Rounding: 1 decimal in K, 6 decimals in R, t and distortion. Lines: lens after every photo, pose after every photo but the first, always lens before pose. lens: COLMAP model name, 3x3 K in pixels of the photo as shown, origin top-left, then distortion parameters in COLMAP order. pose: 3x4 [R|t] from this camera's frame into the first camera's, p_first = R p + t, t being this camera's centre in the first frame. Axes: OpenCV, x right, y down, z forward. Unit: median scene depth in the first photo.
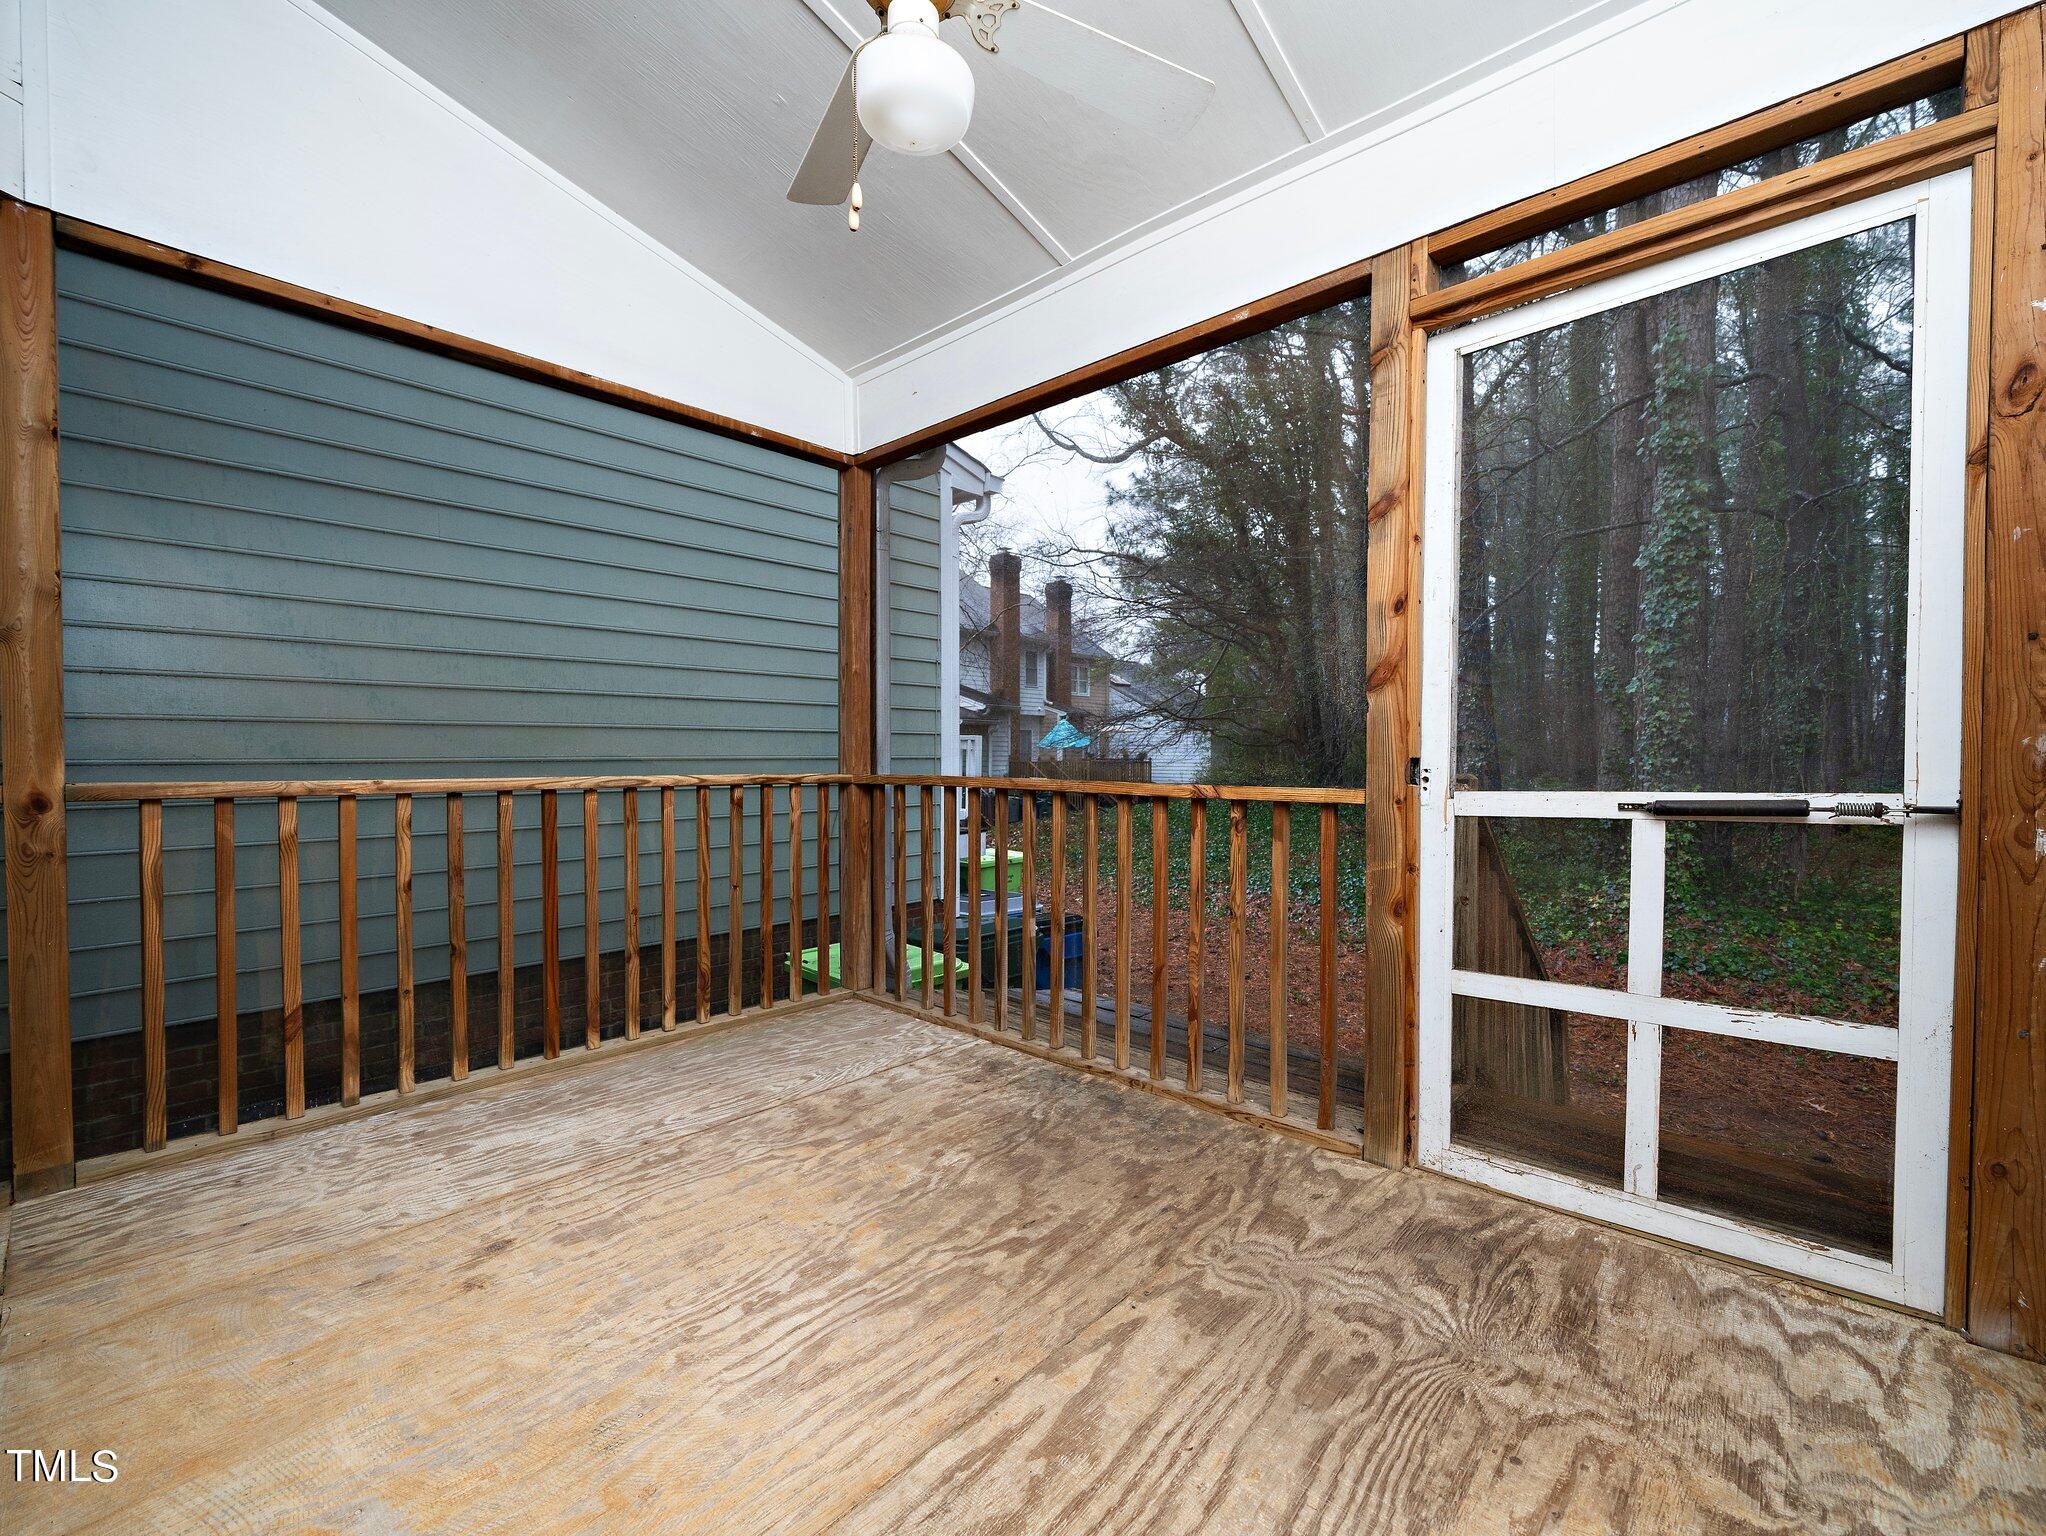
lens RADIAL K [[829.8, 0, 1015.6], [0, 829.8, 765.1], [0, 0, 1]] dist [-0.000782, -0.000249]
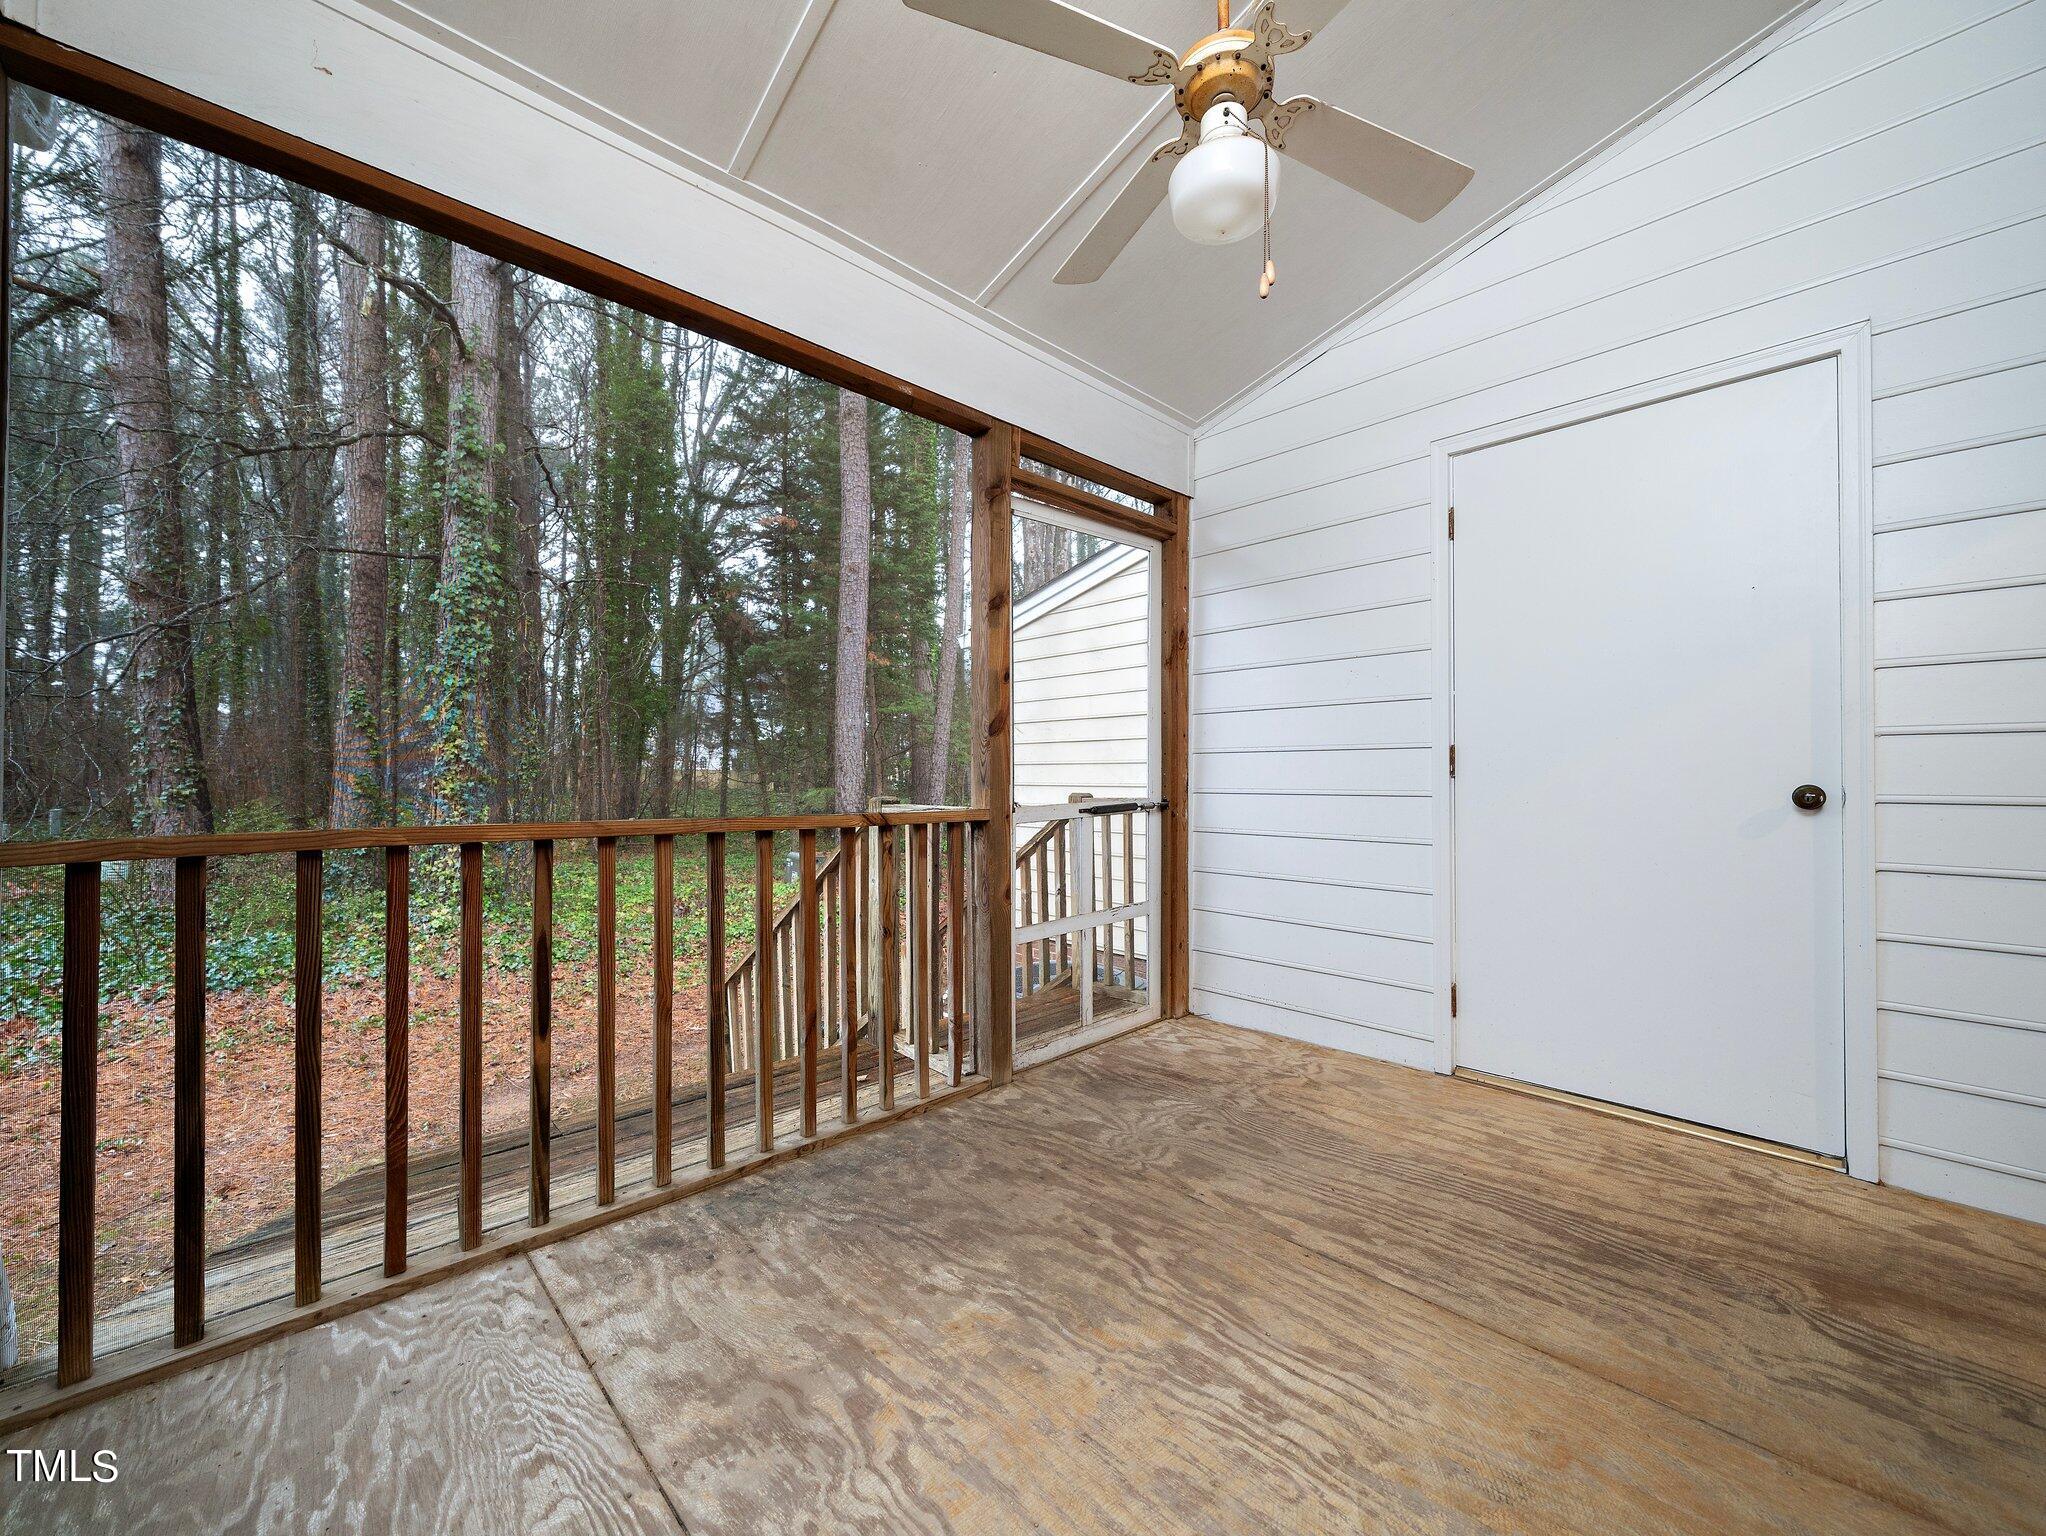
lens RADIAL K [[779.7, 0, 1023.0], [0, 779.7, 768.0], [0, 0, 1]] dist [-0.003668, -0.000265]
pose [[0.108380, 0.009134, 0.994068, -0.830817], [0.016603, 0.999802, -0.010996, -0.021767], [-0.993971, 0.017696, 0.108207, 0.821518]]
